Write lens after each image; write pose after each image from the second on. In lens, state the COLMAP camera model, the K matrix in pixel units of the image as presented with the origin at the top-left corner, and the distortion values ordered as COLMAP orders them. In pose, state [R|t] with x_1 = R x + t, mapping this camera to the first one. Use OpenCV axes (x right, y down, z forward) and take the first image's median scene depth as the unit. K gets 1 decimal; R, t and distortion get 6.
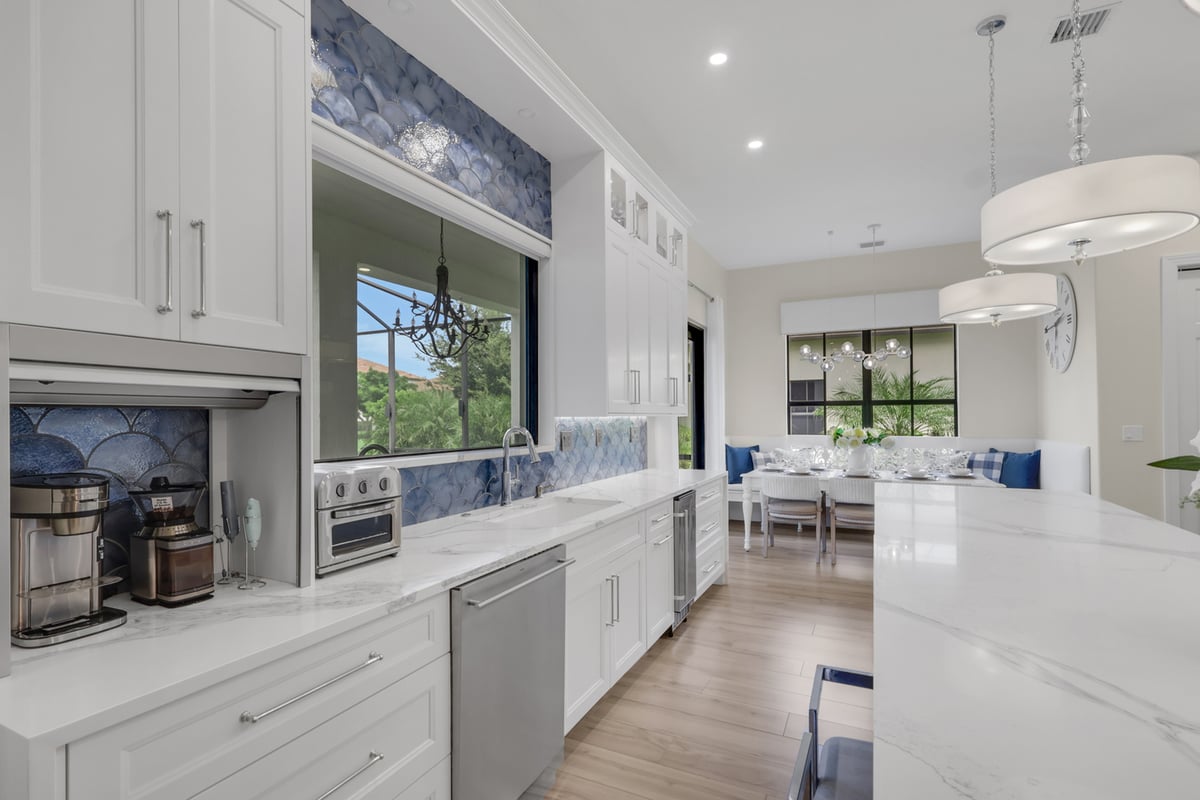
lens RADIAL K [[576.4, 0, 588.7], [0, 576.4, 419.1], [0, 0, 1]] dist [-0.001833, 0.003584]
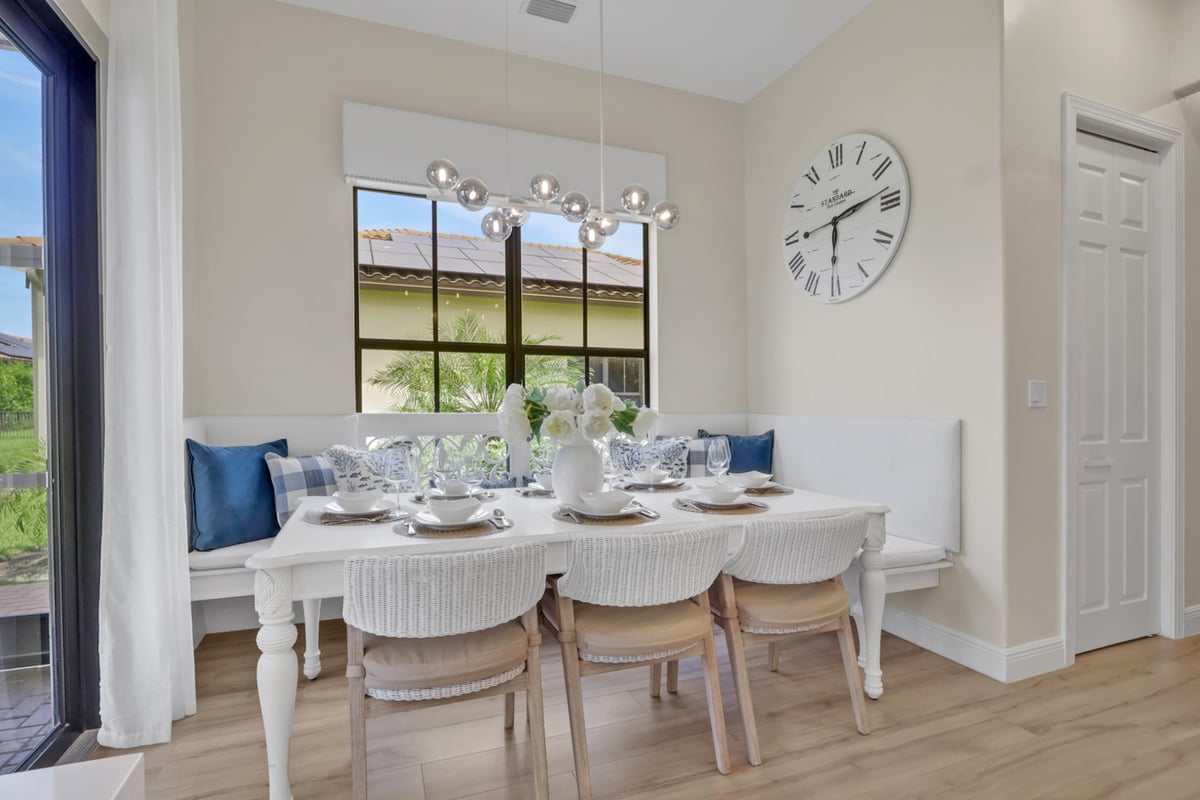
lens RADIAL K [[576.4, 0, 605.1], [0, 576.4, 406.7], [0, 0, 1]] dist [-0.001833, 0.003584]
pose [[0.662406, 0.002661, 0.749141, 0.169619], [-0.000194, 0.999994, -0.003381, 0.028485], [-0.749145, 0.002095, 0.662402, 0.674484]]
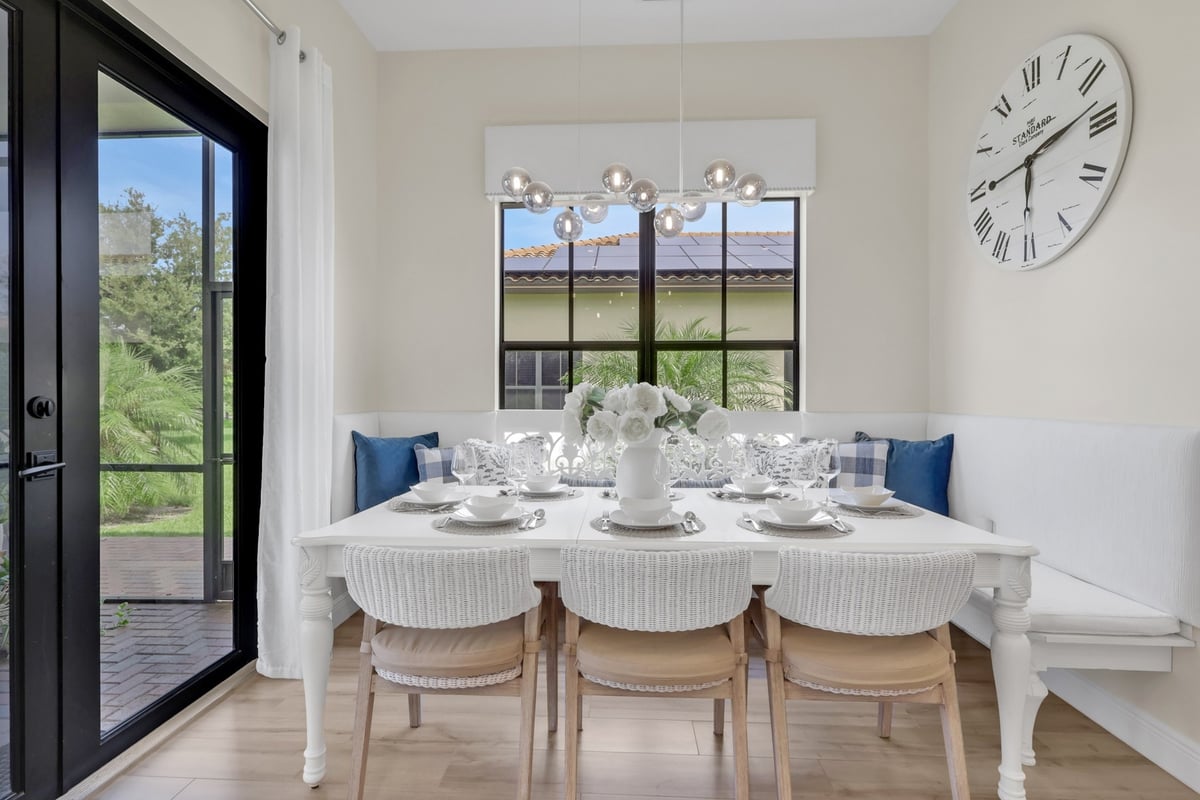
lens RADIAL K [[576.4, 0, 603.5], [0, 576.4, 400.9], [0, 0, 1]] dist [-0.001833, 0.003584]
pose [[0.910898, 0.004398, 0.412608, 0.271572], [-0.003861, 0.999990, -0.002137, 0.024624], [-0.412614, 0.000353, 0.910906, 0.624185]]
